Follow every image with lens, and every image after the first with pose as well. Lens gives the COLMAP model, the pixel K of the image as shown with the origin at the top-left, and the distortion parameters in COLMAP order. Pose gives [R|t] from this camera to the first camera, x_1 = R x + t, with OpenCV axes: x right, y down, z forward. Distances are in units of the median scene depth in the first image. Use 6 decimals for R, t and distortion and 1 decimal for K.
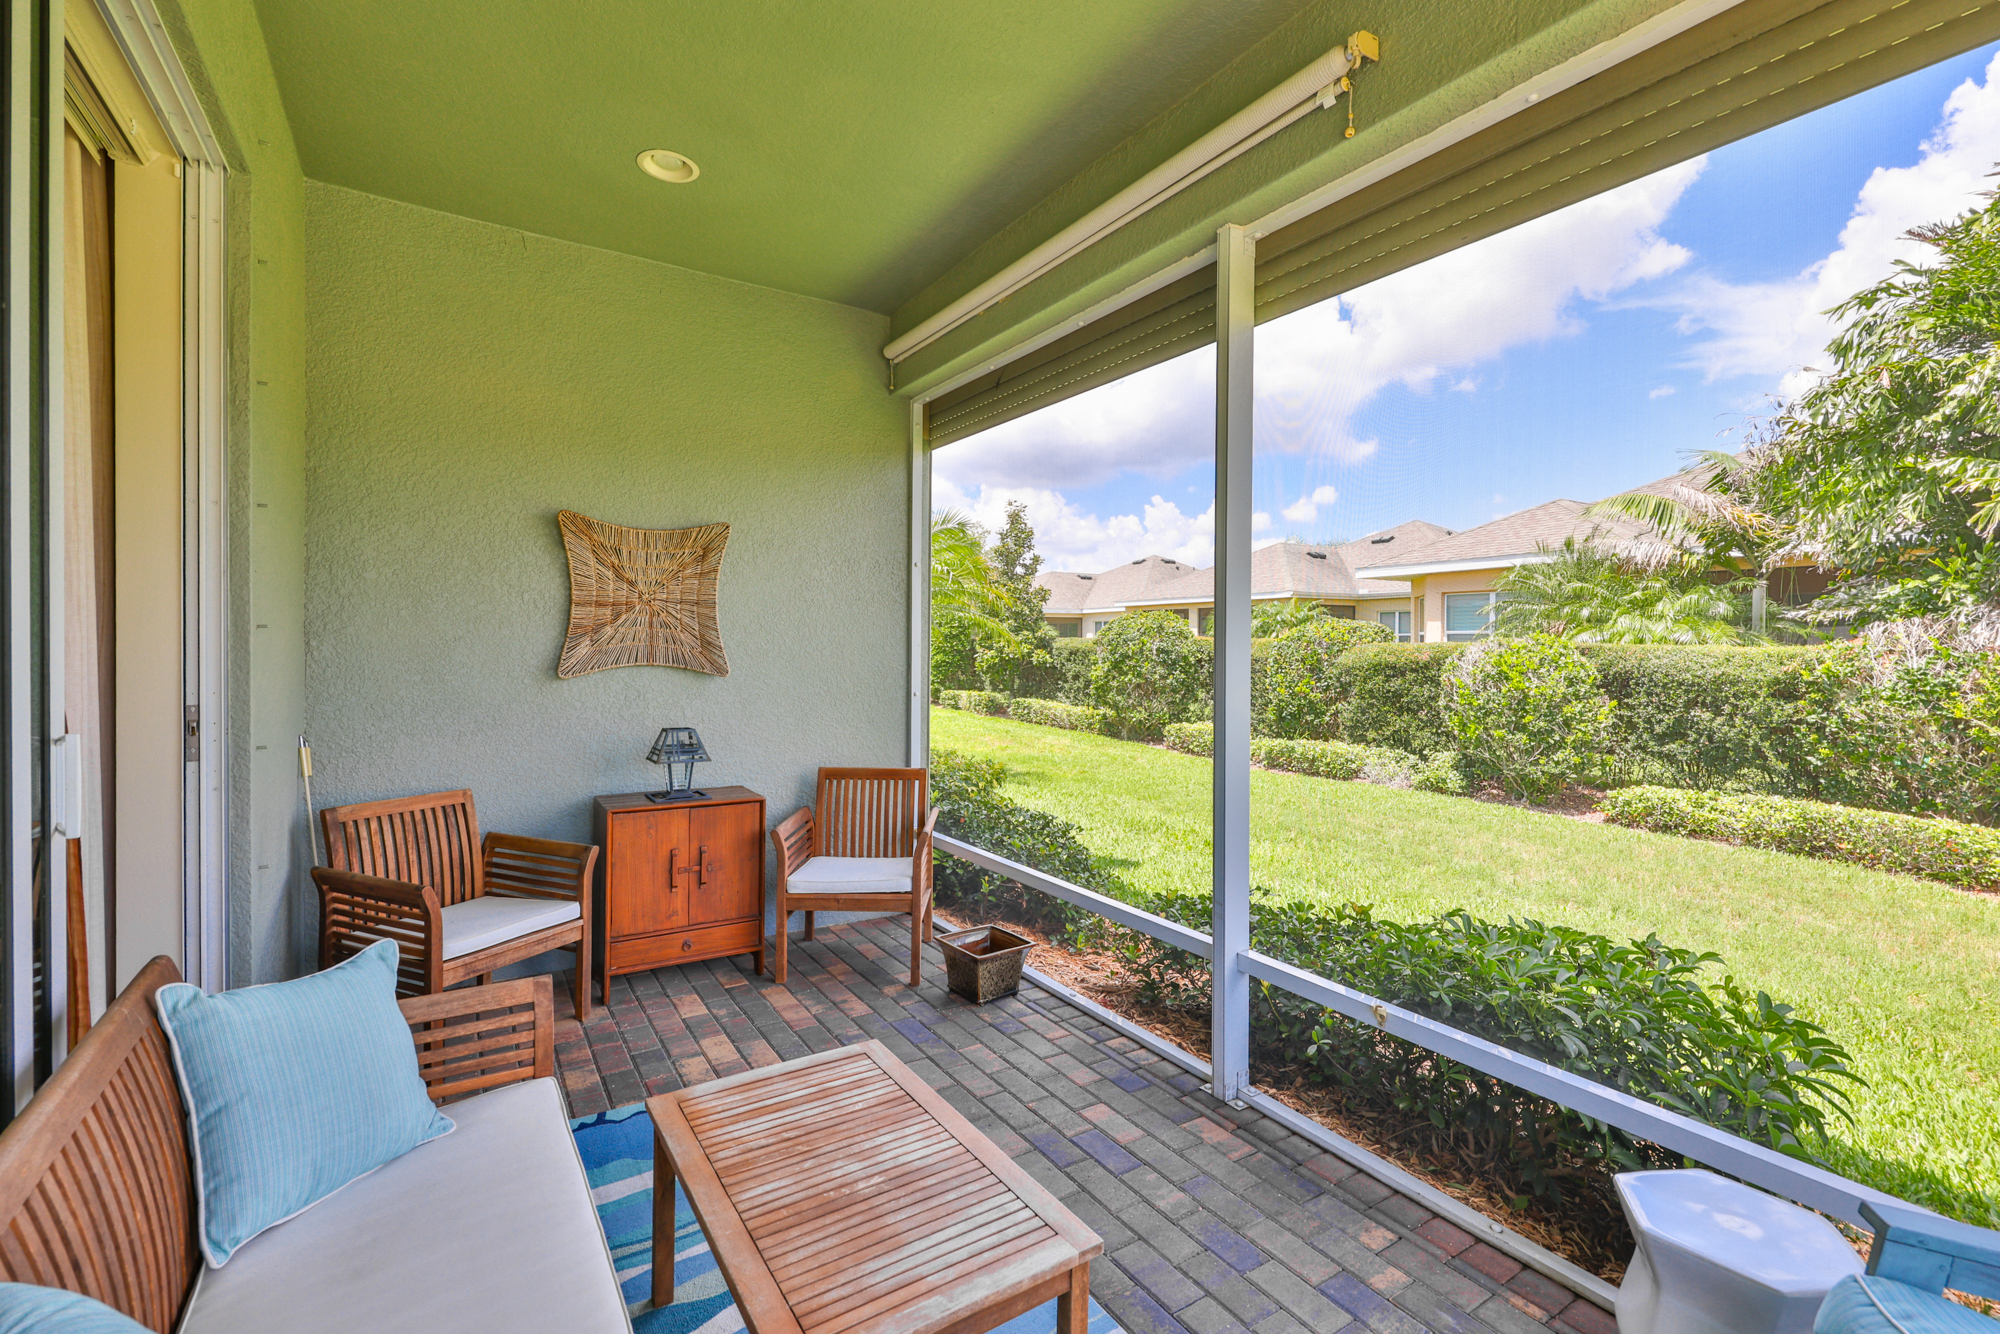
lens RADIAL K [[851.8, 0, 952.4], [0, 851.8, 658.6], [0, 0, 1]] dist [-0.000896, 0.000027]
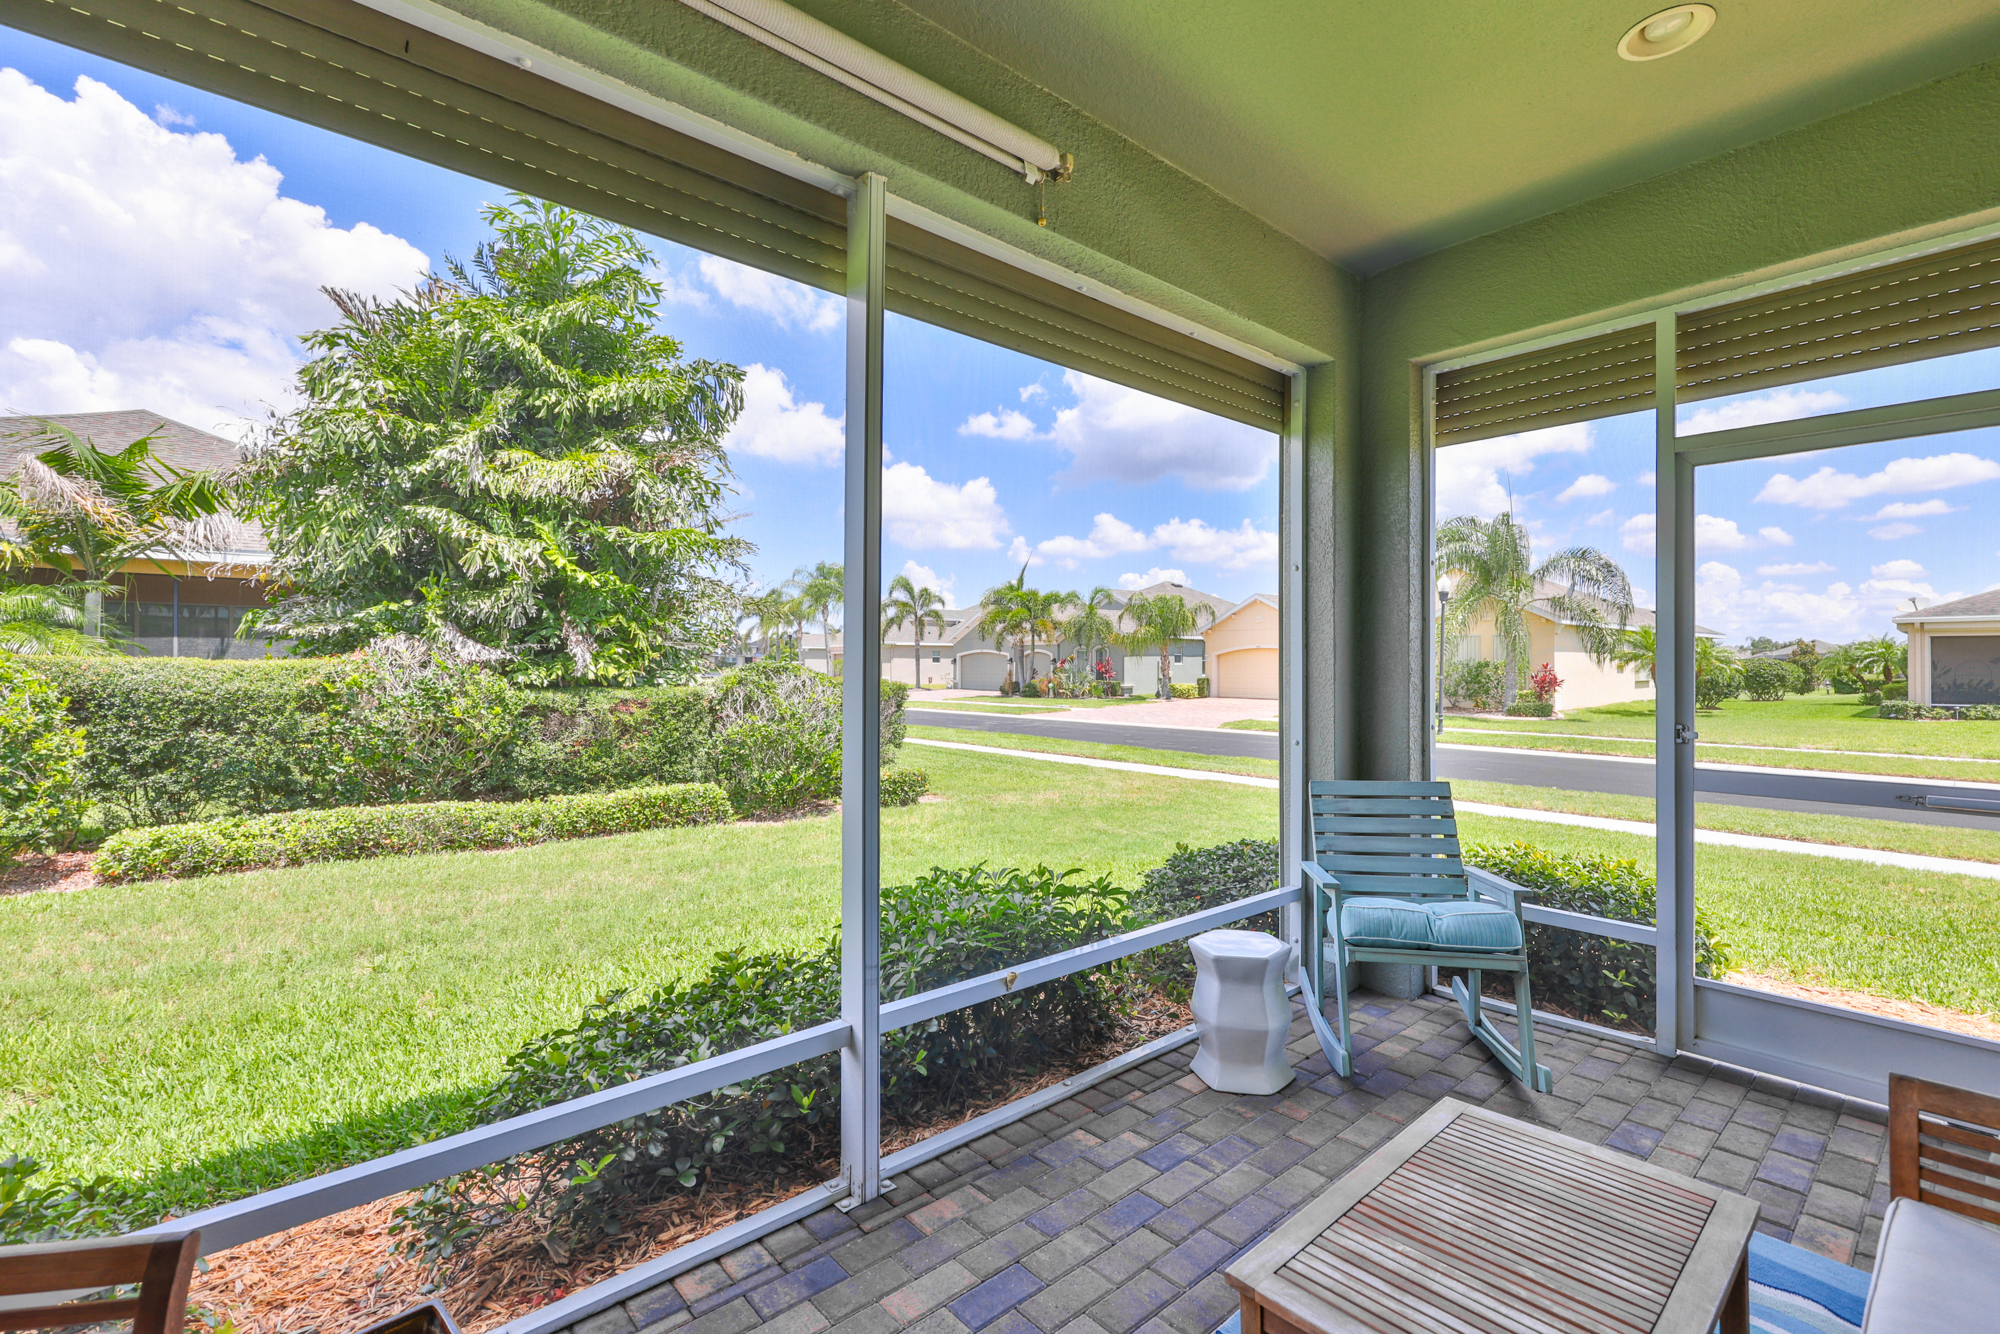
lens RADIAL K [[897.8, 0, 1000.0], [0, 897.8, 667.0], [0, 0, 1]] dist [0.000725, 0.000385]
pose [[-0.186446, -0.006769, 0.982442, -0.219573], [0.010178, 0.999909, 0.008821, -0.006871], [-0.982413, 0.011644, -0.186360, 0.388946]]
